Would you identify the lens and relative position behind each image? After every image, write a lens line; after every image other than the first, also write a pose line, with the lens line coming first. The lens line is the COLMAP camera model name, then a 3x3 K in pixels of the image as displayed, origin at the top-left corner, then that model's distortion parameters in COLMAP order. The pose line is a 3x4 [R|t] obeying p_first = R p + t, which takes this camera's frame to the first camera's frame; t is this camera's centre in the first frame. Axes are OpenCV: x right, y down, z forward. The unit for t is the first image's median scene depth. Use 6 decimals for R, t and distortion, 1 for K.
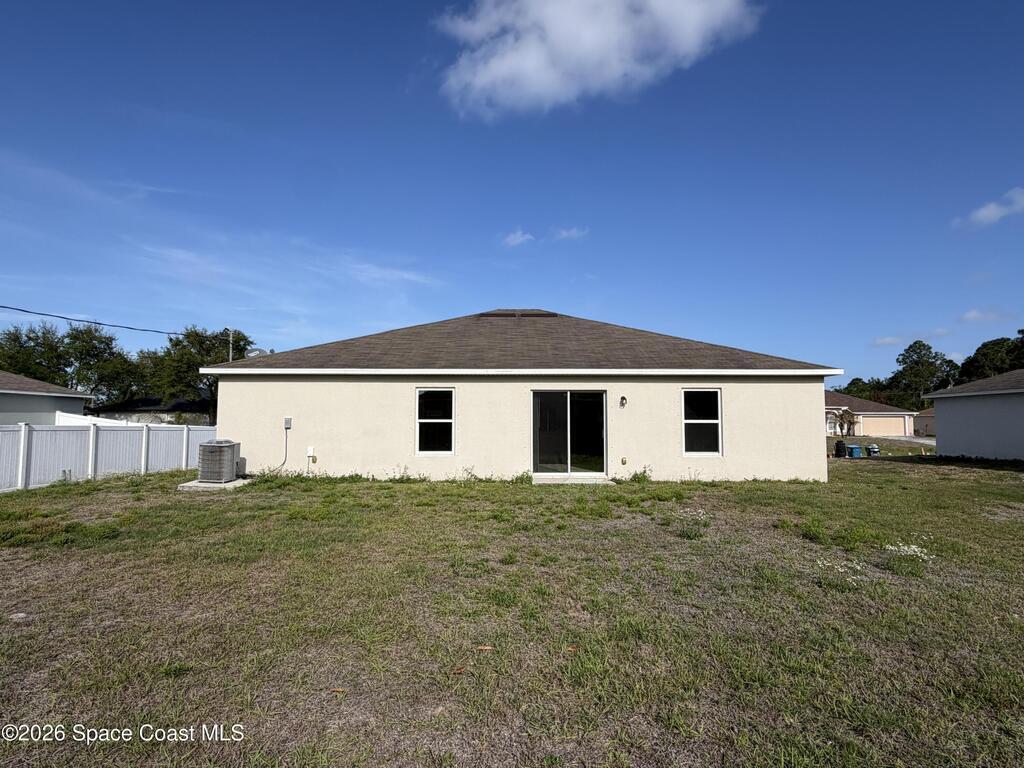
lens RADIAL K [[599.2, 0, 512.0], [0, 599.2, 384.0], [0, 0, 1]] dist [0.000237, 0.000072]
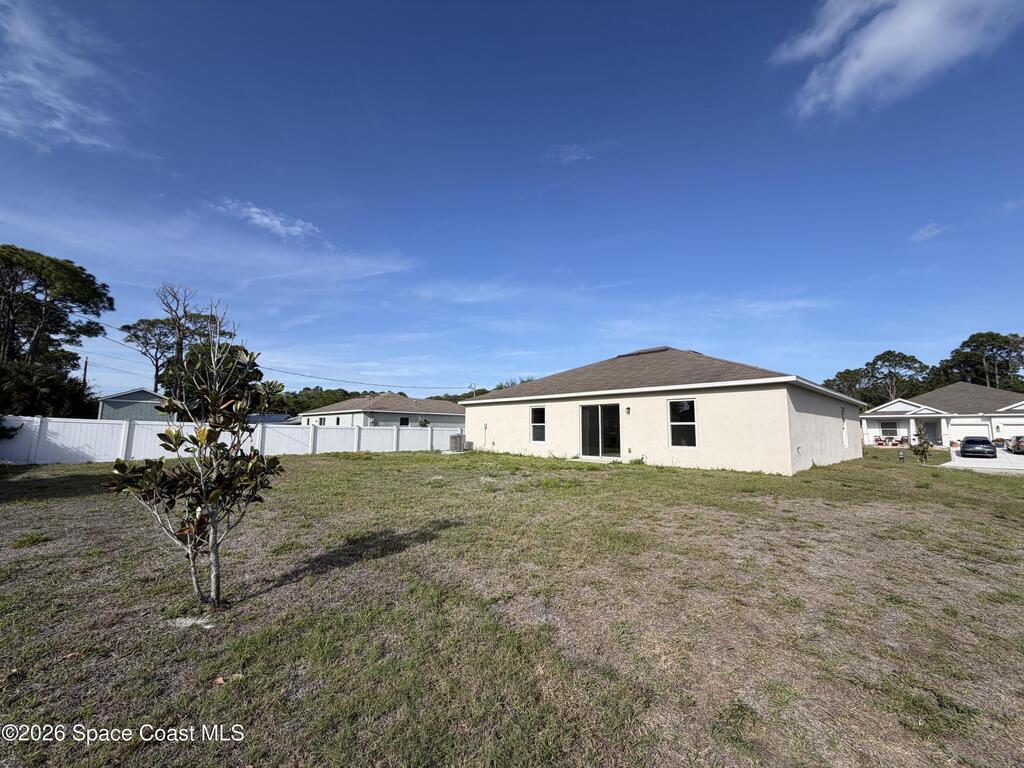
lens RADIAL K [[408.3, 0, 508.8], [0, 408.3, 384.1], [0, 0, 1]] dist [0.000600, 0.000178]
pose [[0.700338, -0.076628, -0.709687, 0.702036], [0.050836, 0.997051, -0.057490, 0.006415], [0.711999, 0.004184, 0.702168, 0.068634]]
